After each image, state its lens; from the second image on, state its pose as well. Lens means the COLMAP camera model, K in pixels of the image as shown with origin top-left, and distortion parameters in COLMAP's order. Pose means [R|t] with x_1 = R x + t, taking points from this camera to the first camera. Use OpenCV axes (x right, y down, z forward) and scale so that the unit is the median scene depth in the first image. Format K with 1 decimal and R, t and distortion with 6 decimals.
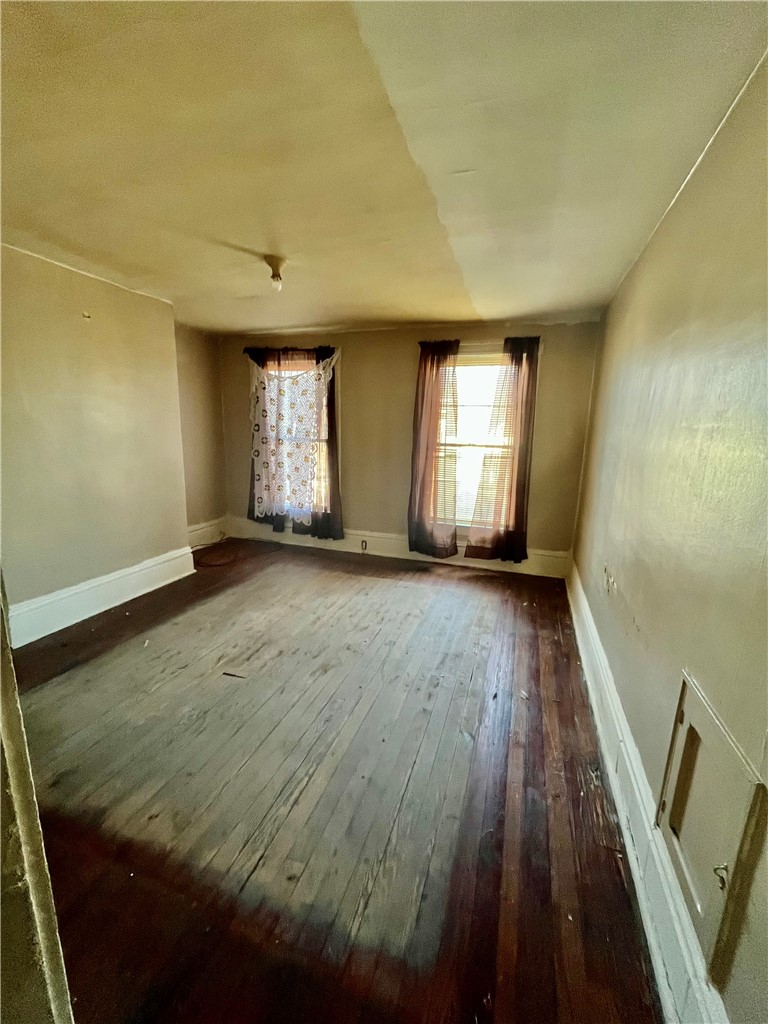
lens RADIAL K [[414.1, 0, 381.1], [0, 414.1, 512.1], [0, 0, 1]] dist [-0.000267, 0.000355]
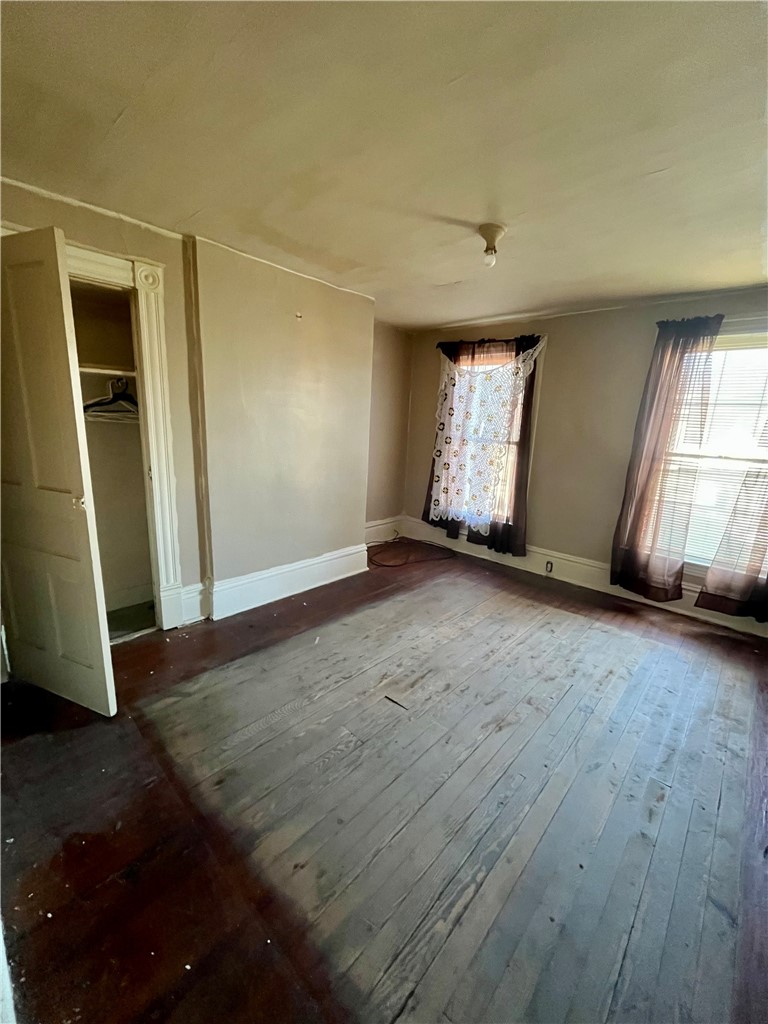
lens RADIAL K [[414.1, 0, 383.2], [0, 414.1, 513.5], [0, 0, 1]] dist [-0.000267, 0.000355]
pose [[0.917829, 0.104792, -0.382896, -0.060737], [-0.102228, 0.994392, 0.027100, -0.027407], [0.383588, 0.014269, 0.923394, 0.116979]]
